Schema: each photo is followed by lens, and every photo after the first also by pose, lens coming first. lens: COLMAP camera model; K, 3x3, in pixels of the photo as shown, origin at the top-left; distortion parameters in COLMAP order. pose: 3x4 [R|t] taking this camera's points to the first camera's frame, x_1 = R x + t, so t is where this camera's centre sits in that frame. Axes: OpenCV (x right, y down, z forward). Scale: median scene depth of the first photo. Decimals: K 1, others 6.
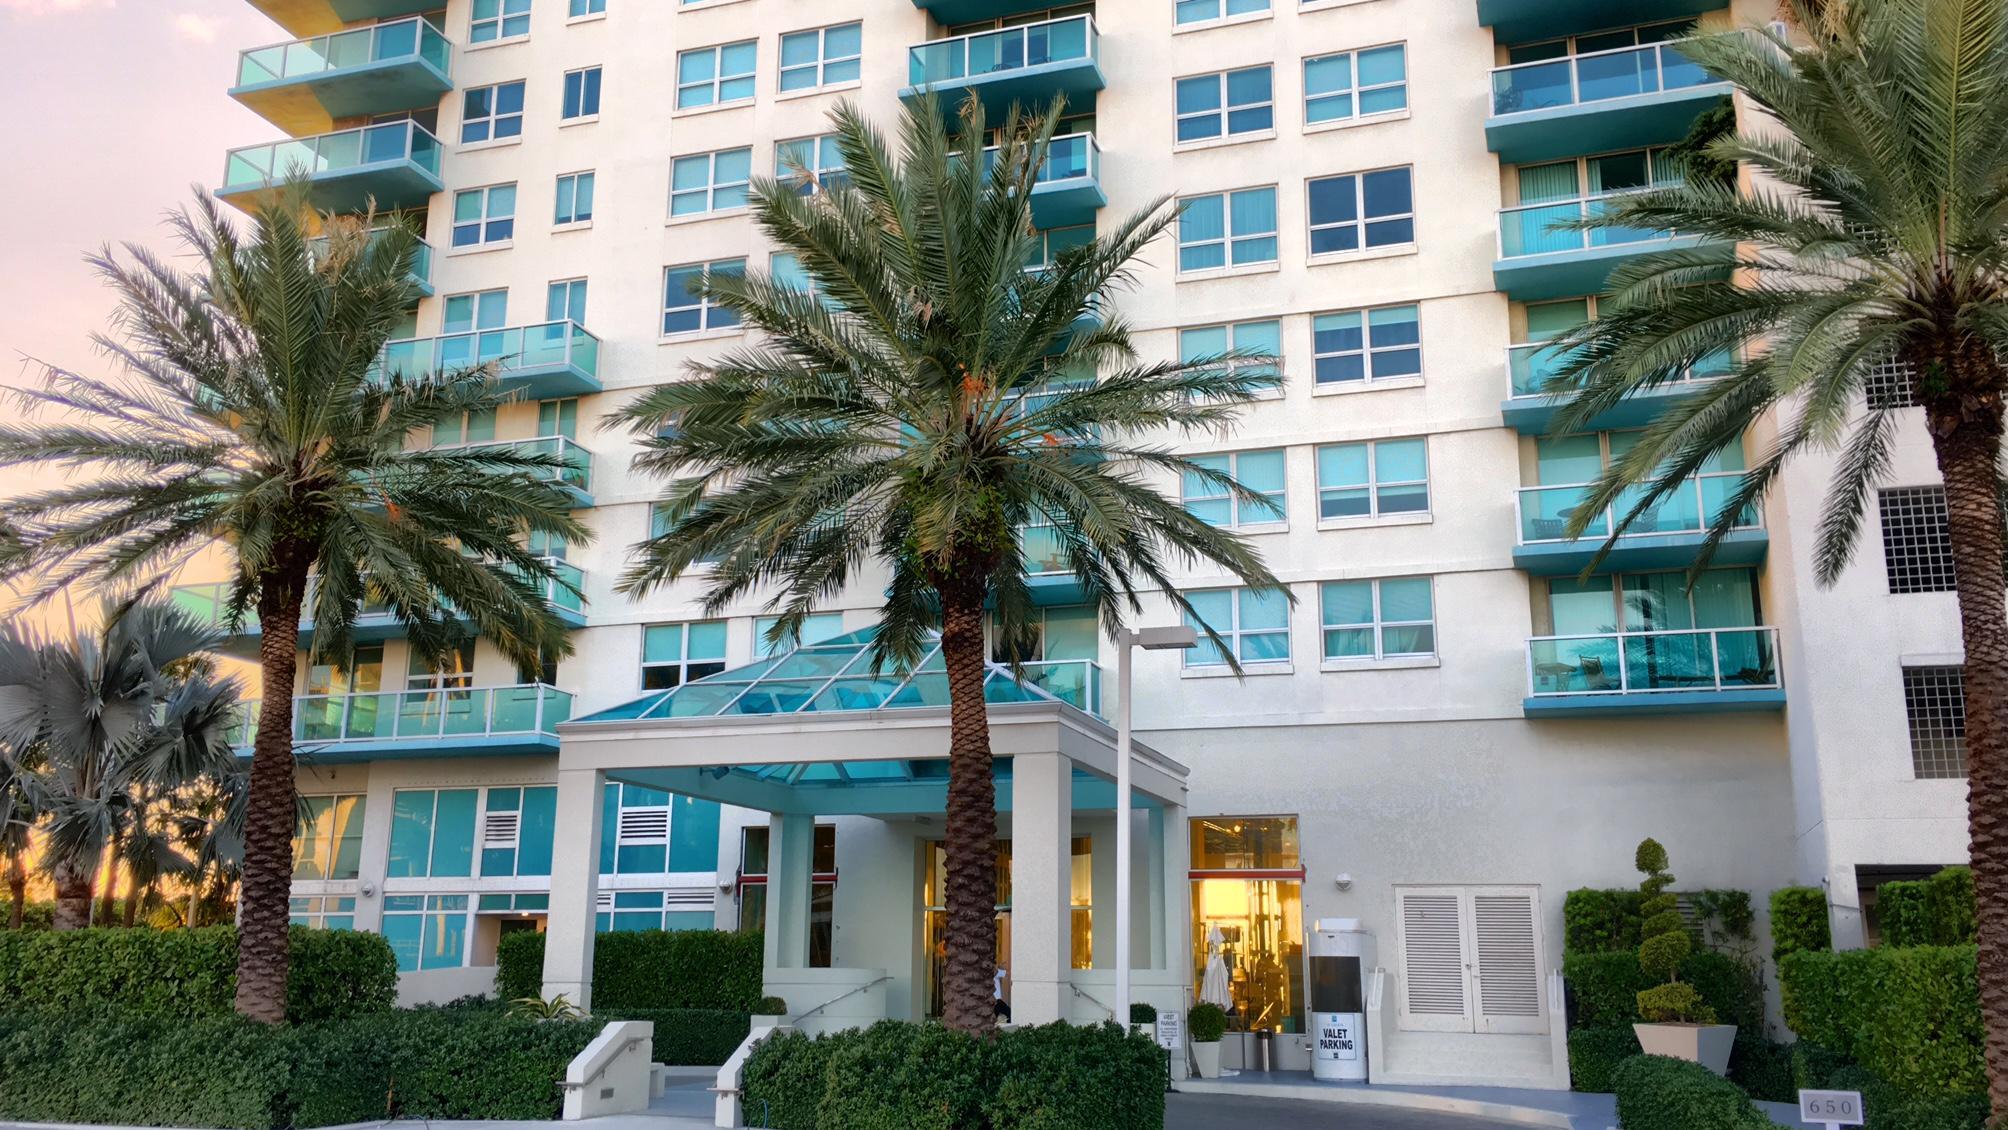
lens RADIAL K [[1716.7, 0, 1004.8], [0, 1716.7, 508.9], [0, 0, 1]] dist [0.041153, -0.004007]
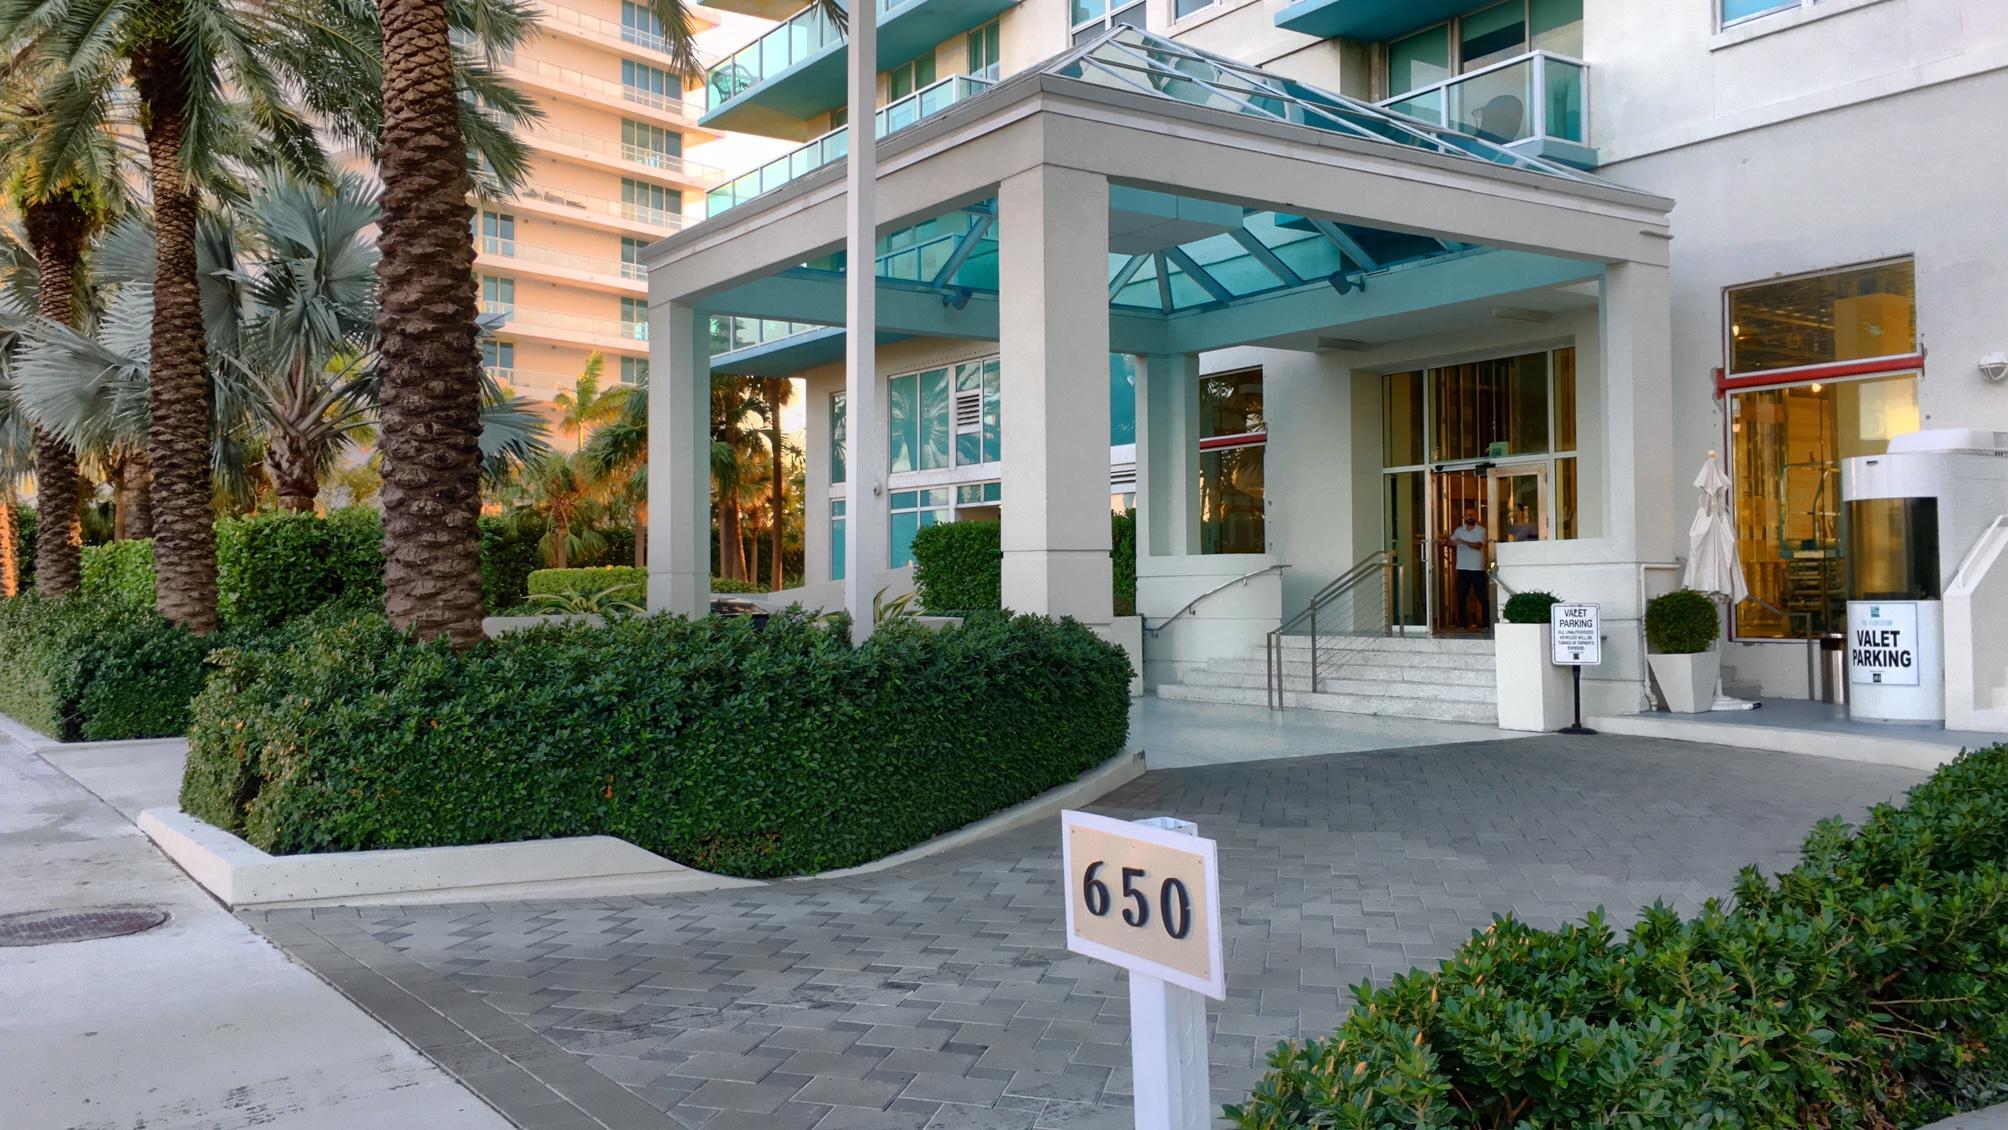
lens RADIAL K [[1716.7, 0, 1004.8], [0, 1716.7, 508.9], [0, 0, 1]] dist [0.041153, -0.004007]
pose [[0.794977, -0.046053, -0.604888, 0.358164], [0.172652, 0.973055, 0.152826, 0.162765], [0.581552, -0.225928, 0.781508, 0.516523]]
